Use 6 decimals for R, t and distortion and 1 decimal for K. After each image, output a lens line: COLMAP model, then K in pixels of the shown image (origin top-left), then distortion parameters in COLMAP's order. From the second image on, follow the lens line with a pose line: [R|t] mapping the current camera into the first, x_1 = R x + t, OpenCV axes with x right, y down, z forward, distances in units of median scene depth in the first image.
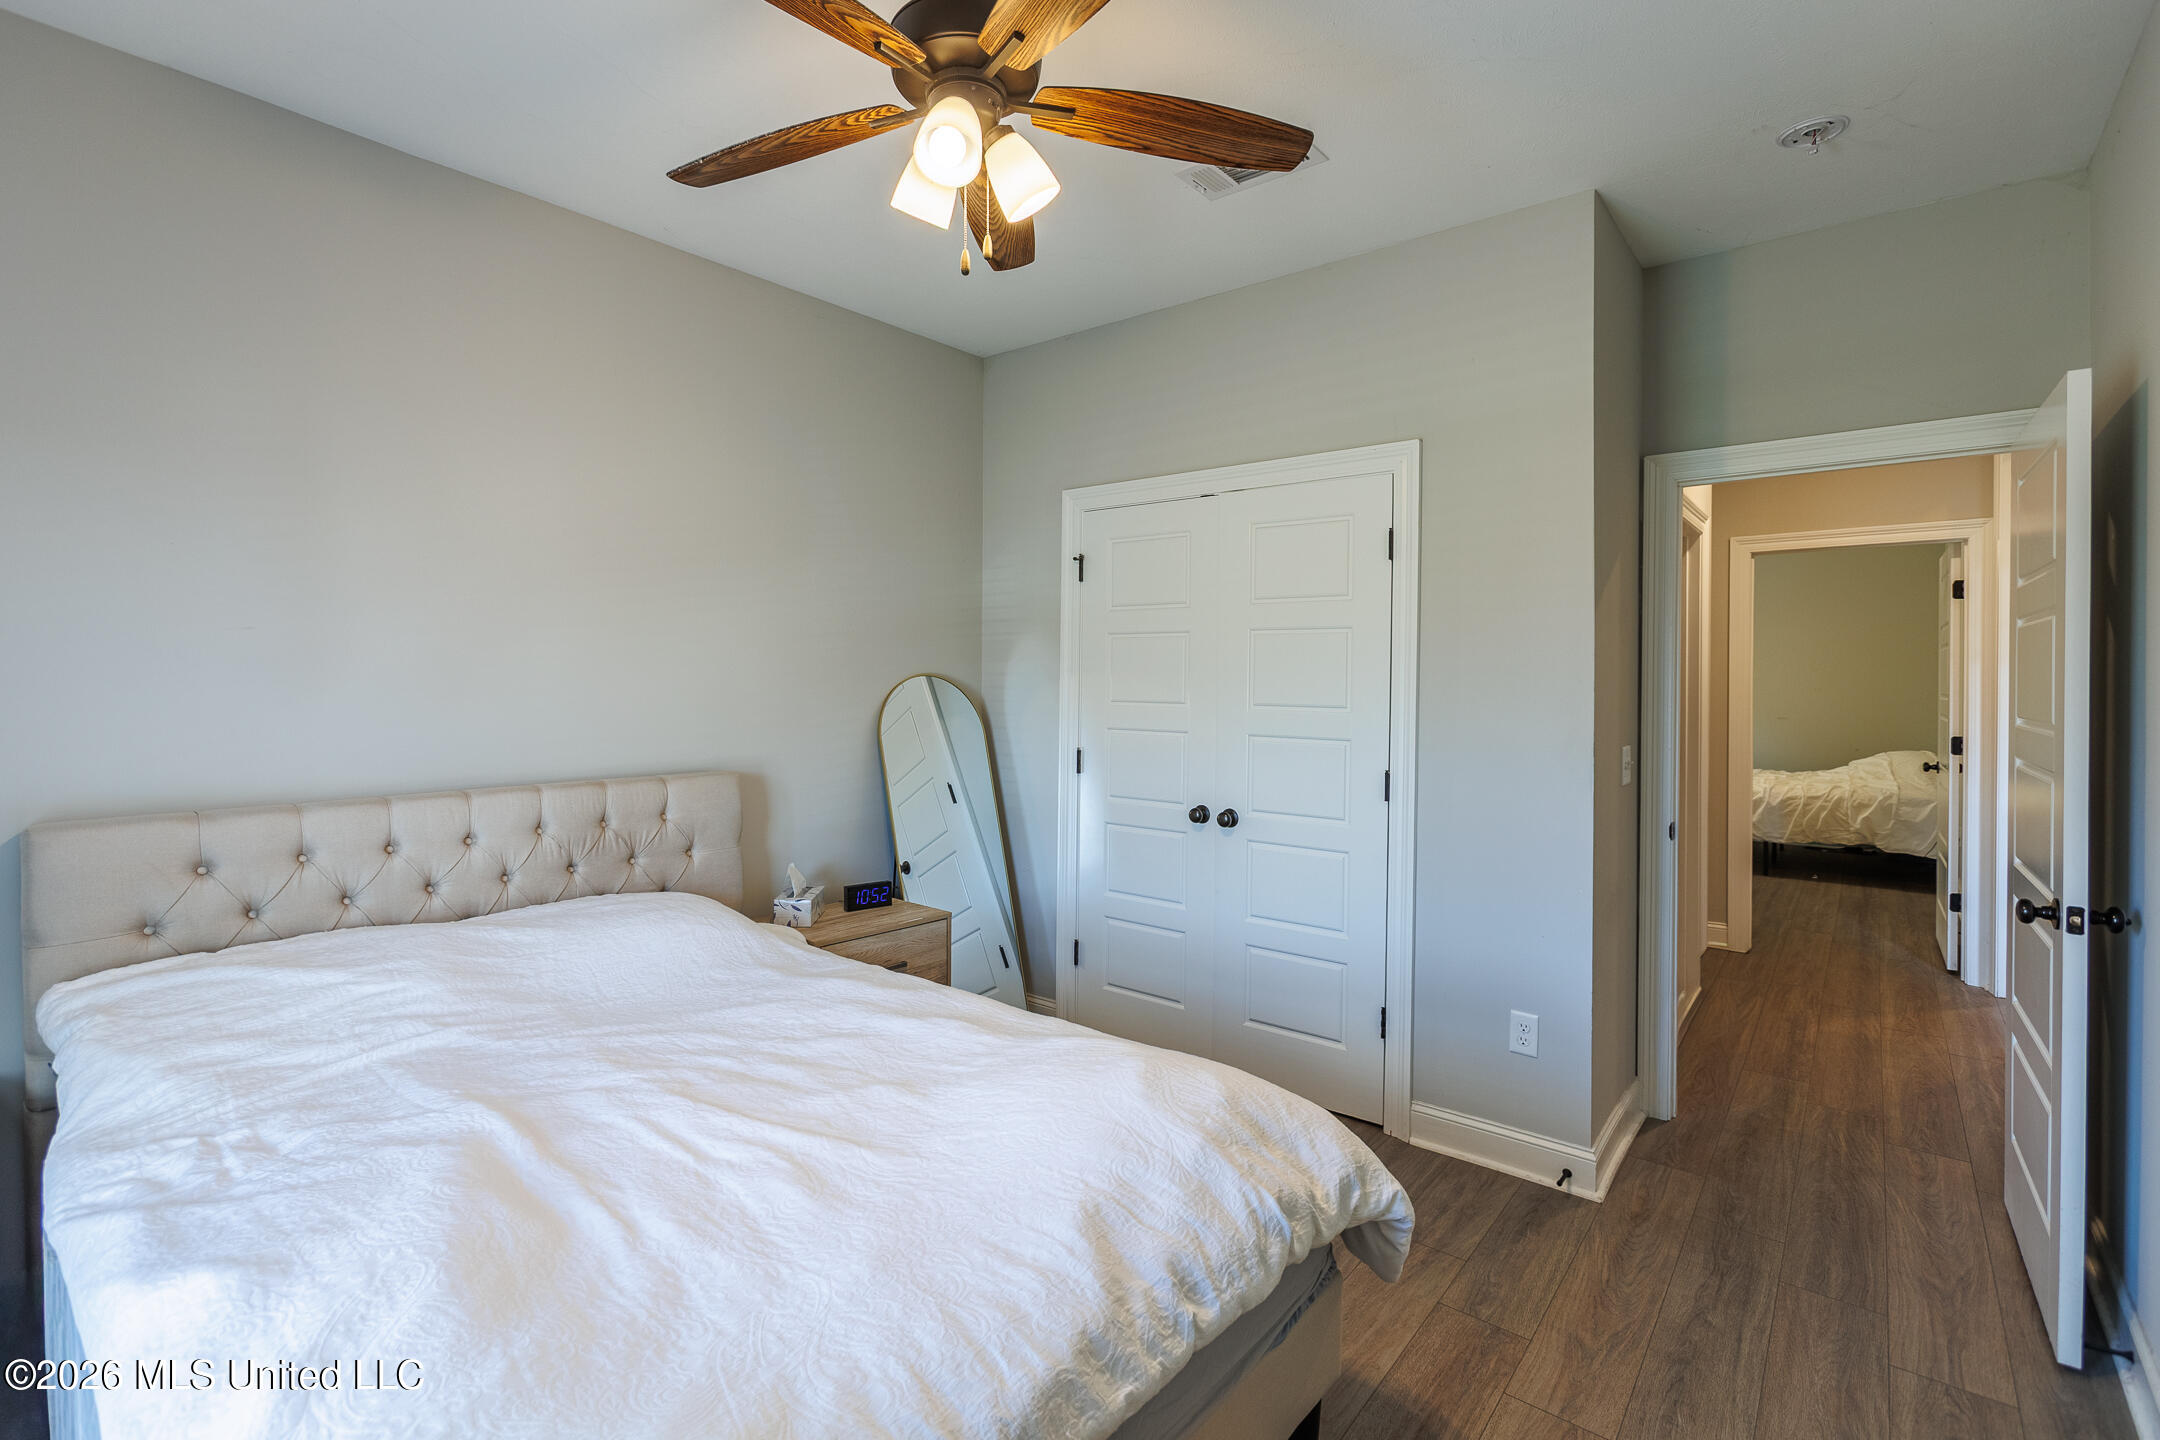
lens RADIAL K [[972.6, 0, 1034.8], [0, 972.6, 712.7], [0, 0, 1]] dist [-0.000742, 0.000051]
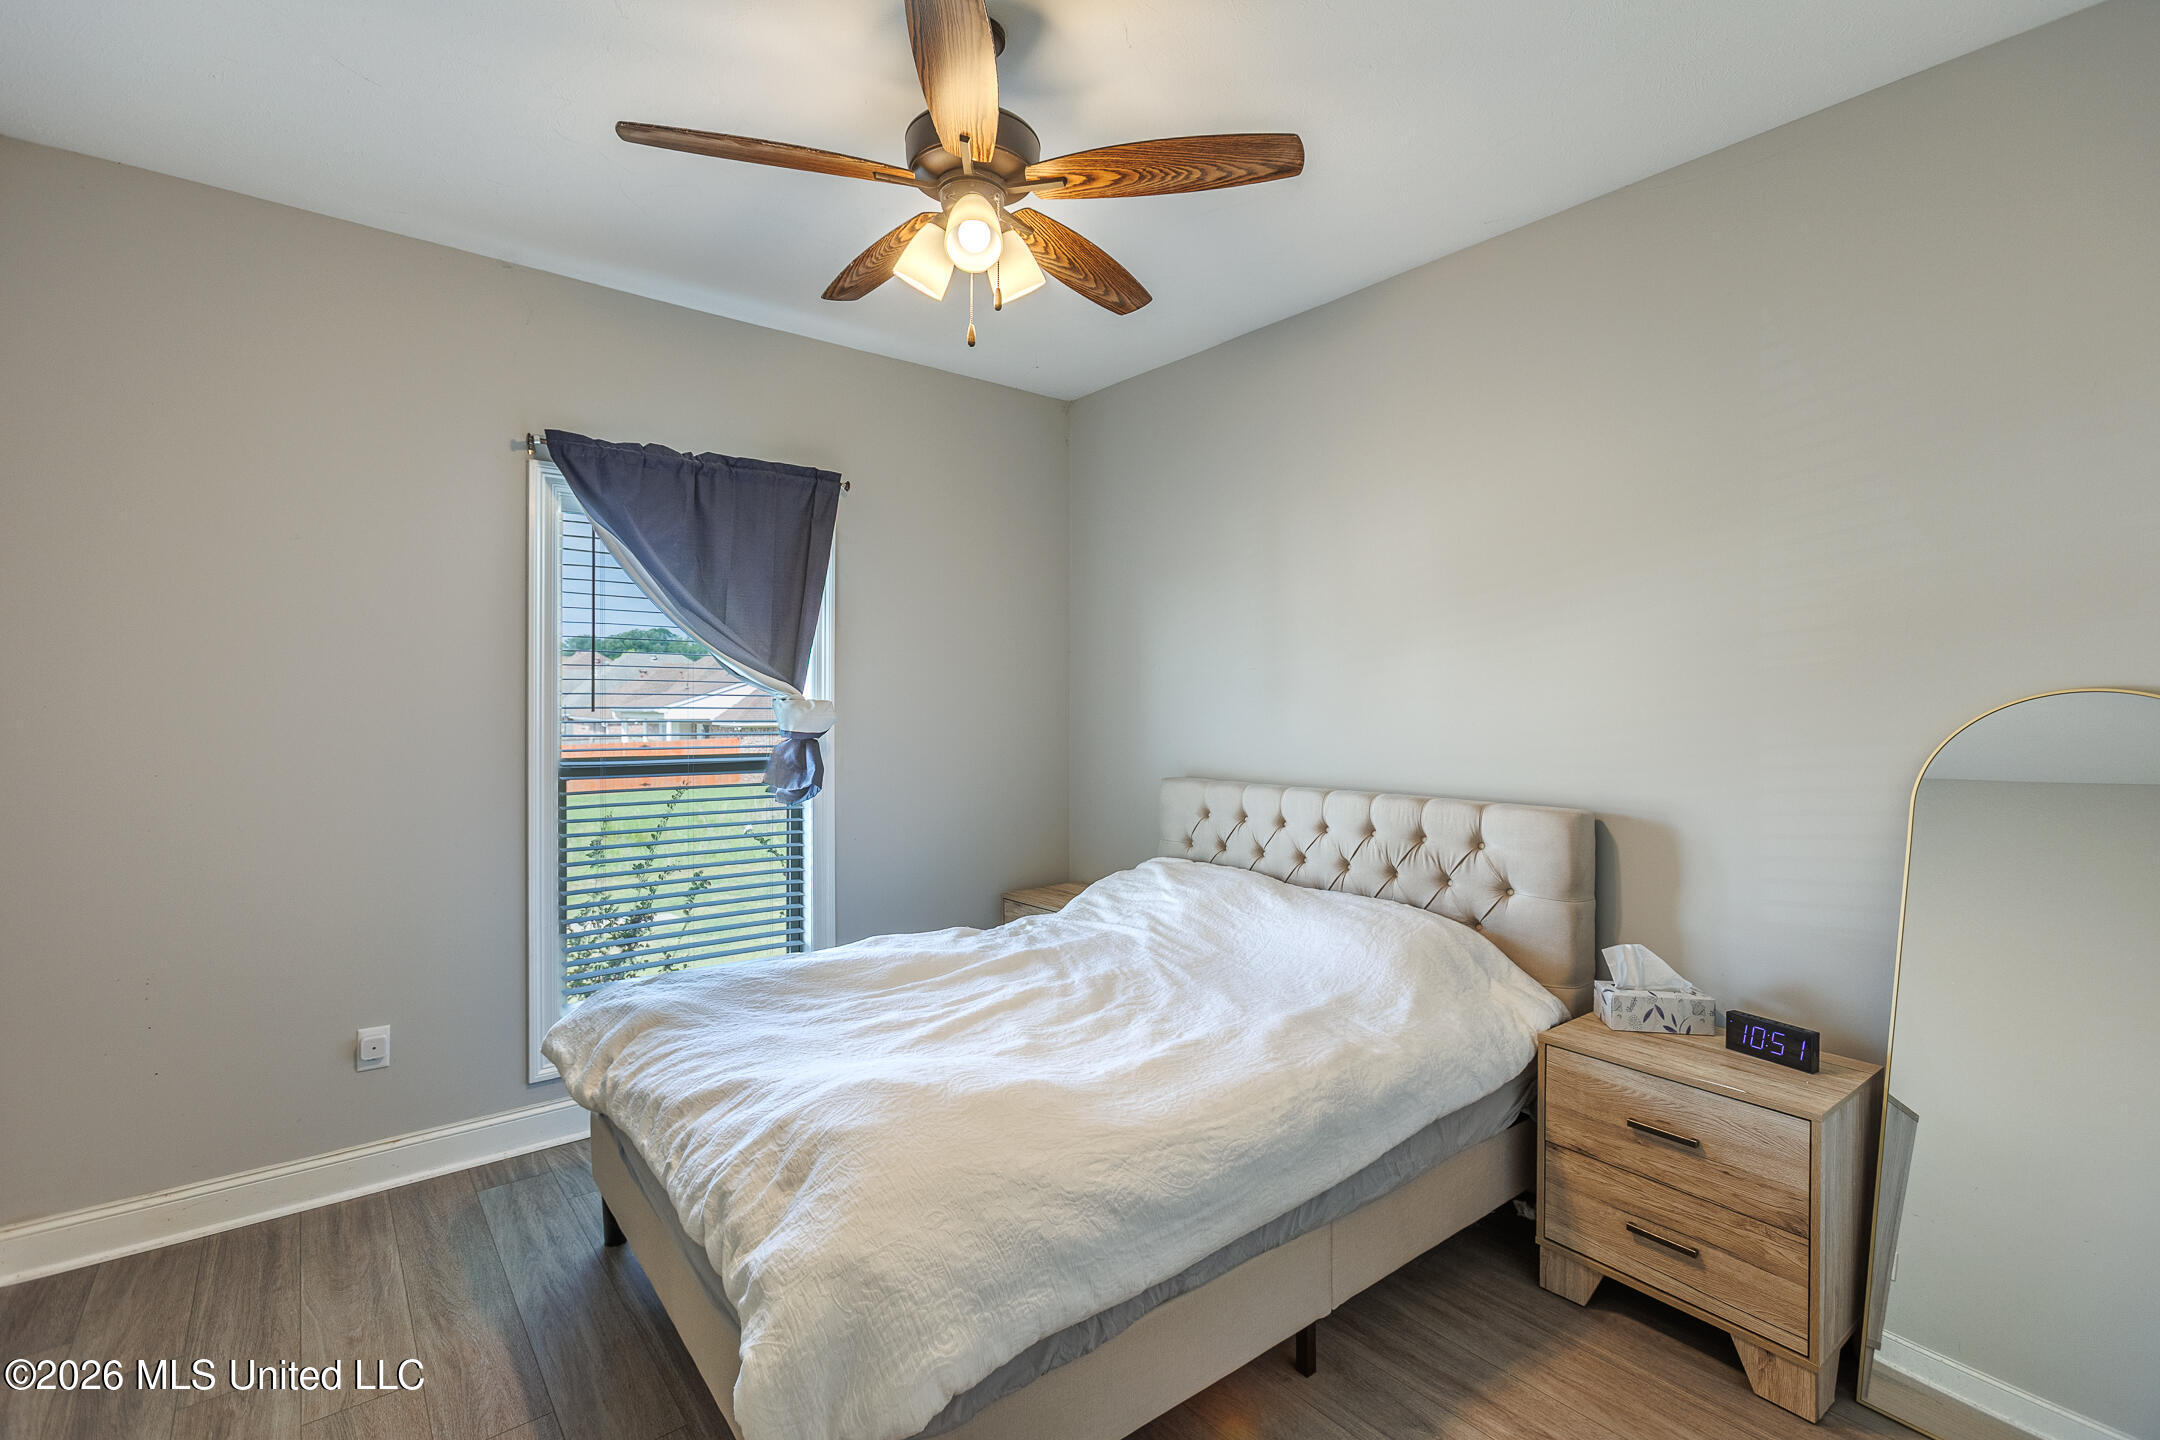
lens RADIAL K [[983.4, 0, 1081.1], [0, 983.4, 704.2], [0, 0, 1]] dist [0.001365, 0.000063]
pose [[-0.188654, -0.010617, -0.981986, 0.858605], [-0.032771, 0.999453, -0.004510, -0.014907], [0.981497, 0.031329, -0.188899, 1.105676]]
